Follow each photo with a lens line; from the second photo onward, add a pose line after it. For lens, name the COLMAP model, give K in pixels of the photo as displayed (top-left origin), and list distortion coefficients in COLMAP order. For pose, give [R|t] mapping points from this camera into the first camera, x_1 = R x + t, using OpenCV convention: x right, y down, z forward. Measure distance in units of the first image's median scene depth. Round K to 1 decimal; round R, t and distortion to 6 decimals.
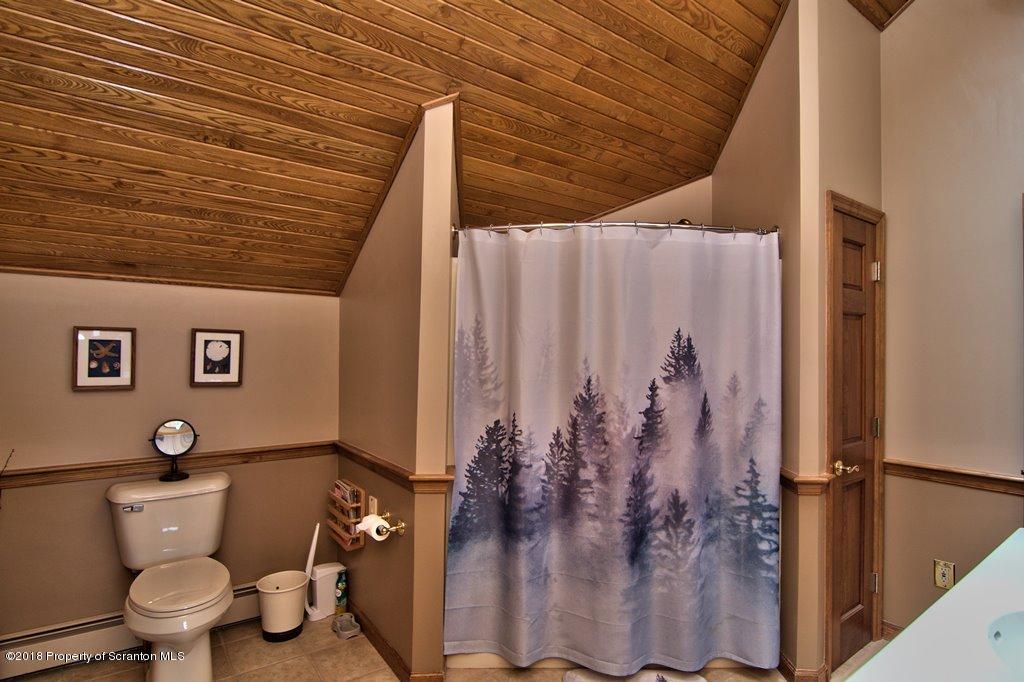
lens RADIAL K [[516.5, 0, 510.7], [0, 516.5, 344.5], [0, 0, 1]] dist [-0.000152, -0.000203]
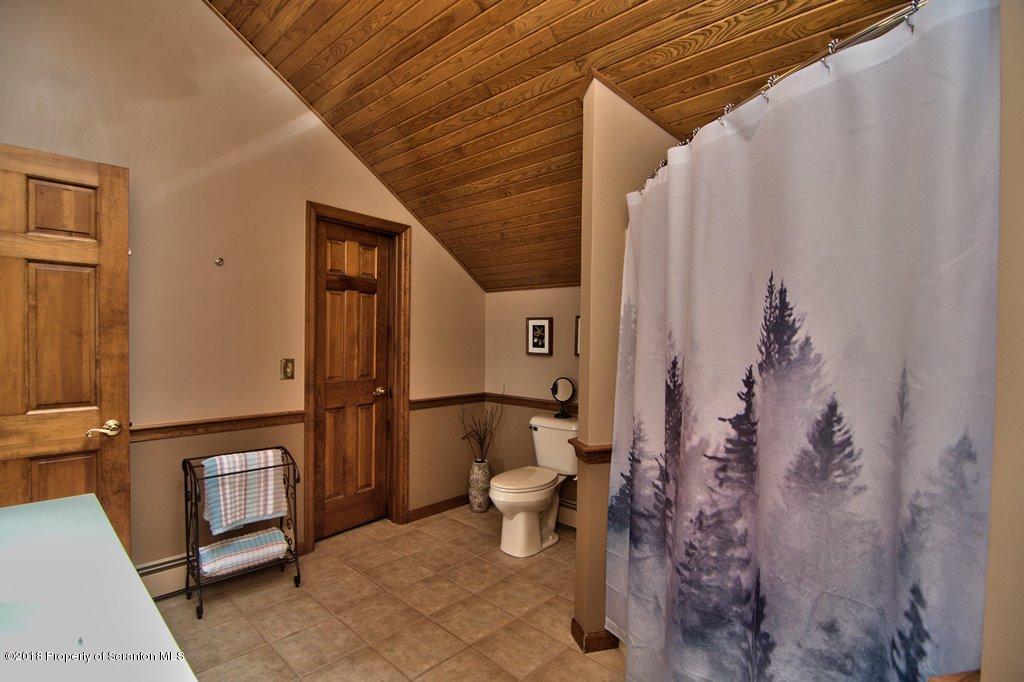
lens RADIAL K [[487.3, 0, 510.7], [0, 487.3, 342.2], [0, 0, 1]] dist [-0.007897, -0.009199]
pose [[0.194353, 0.005989, -0.980913, 0.758318], [0.007858, 0.999940, 0.007662, 0.033906], [0.980900, -0.009197, 0.194295, 0.634853]]
